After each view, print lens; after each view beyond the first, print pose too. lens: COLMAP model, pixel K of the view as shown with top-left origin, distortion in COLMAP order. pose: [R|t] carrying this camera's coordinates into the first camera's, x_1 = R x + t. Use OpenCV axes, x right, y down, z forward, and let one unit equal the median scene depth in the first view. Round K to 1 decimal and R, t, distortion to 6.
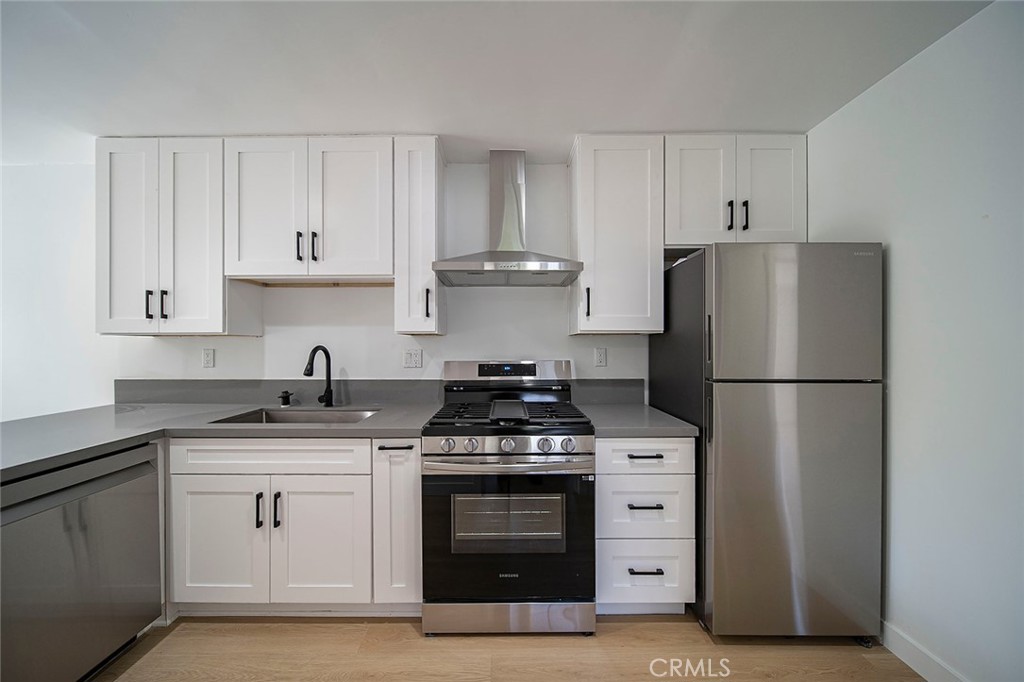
lens RADIAL K [[358.9, 0, 506.6], [0, 358.9, 344.8], [0, 0, 1]] dist [-0.002898, -0.000170]
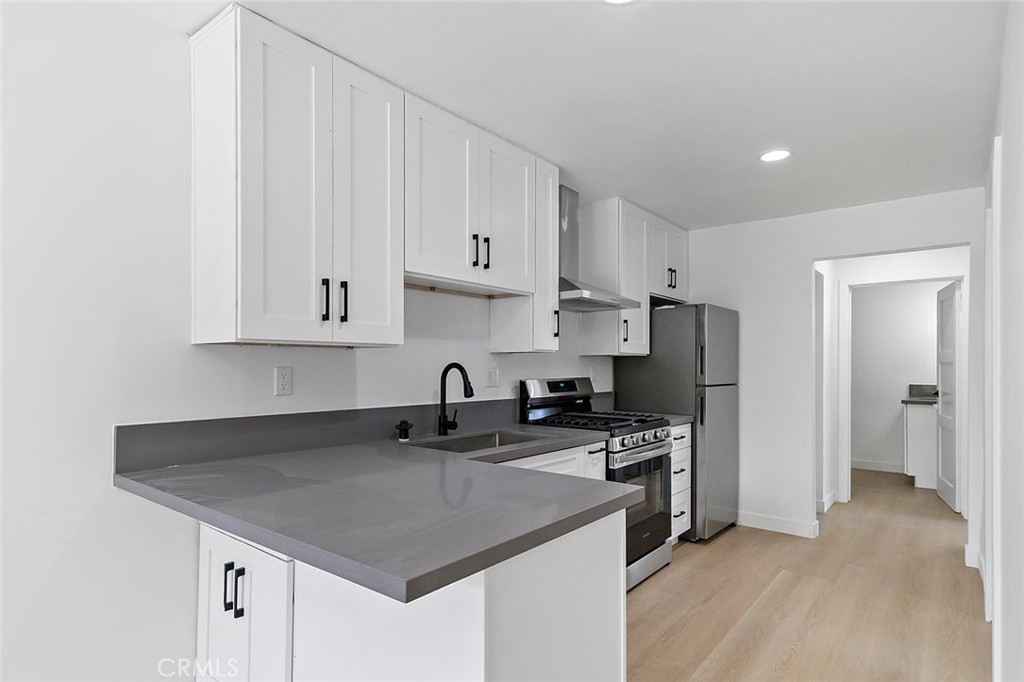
lens RADIAL K [[552.7, 0, 511.4], [0, 552.7, 360.7], [0, 0, 1]] dist [0.009165, -0.003841]
pose [[0.624344, 0.010925, 0.781073, -1.481776], [-0.003186, 0.999929, -0.011440, 0.012110], [-0.781143, 0.004654, 0.624335, 0.073631]]
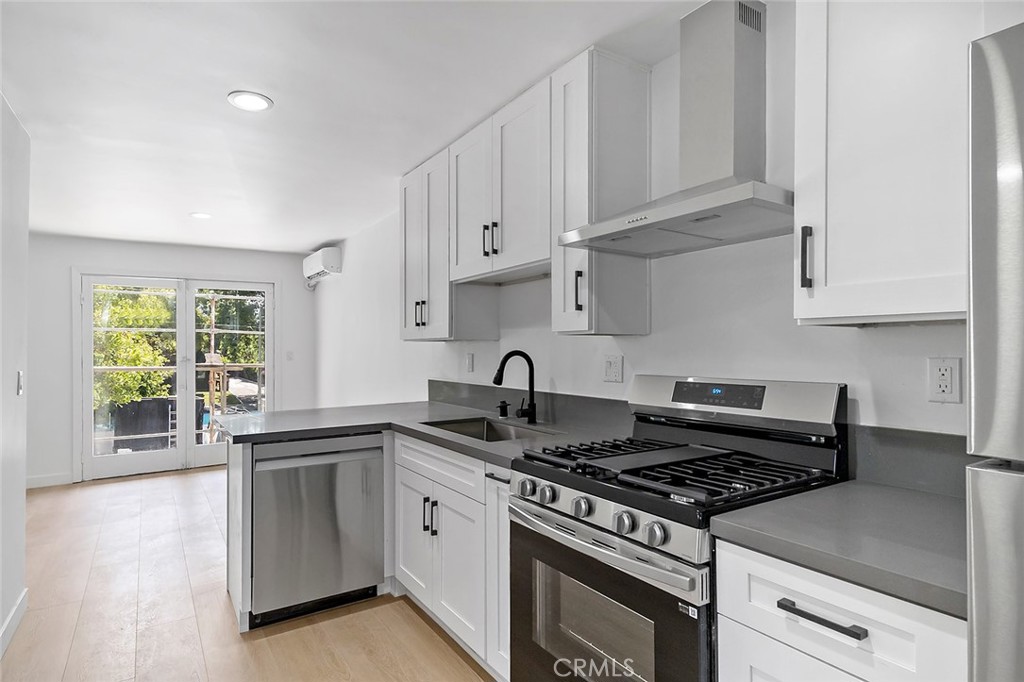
lens RADIAL K [[552.7, 0, 506.5], [0, 552.7, 343.6], [0, 0, 1]] dist [0.009165, -0.003841]
pose [[0.542281, -0.008549, -0.840154, 0.577464], [0.001836, 0.999958, -0.008990, -0.001817], [0.840196, 0.003333, 0.542273, 0.269903]]
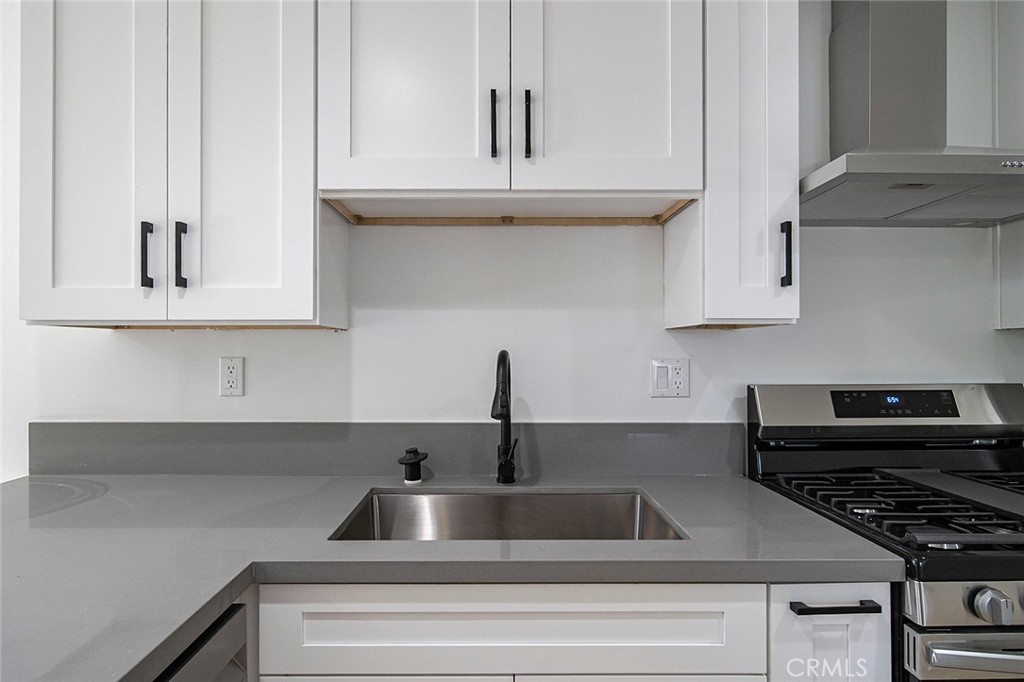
lens RADIAL K [[552.7, 0, 500.8], [0, 552.7, 346.0], [0, 0, 1]] dist [0.009165, -0.003841]
pose [[0.999948, 0.002226, 0.009966, -0.538312], [-0.002171, 0.999982, -0.005560, 0.000910], [-0.009978, 0.005538, 0.999935, 0.303457]]
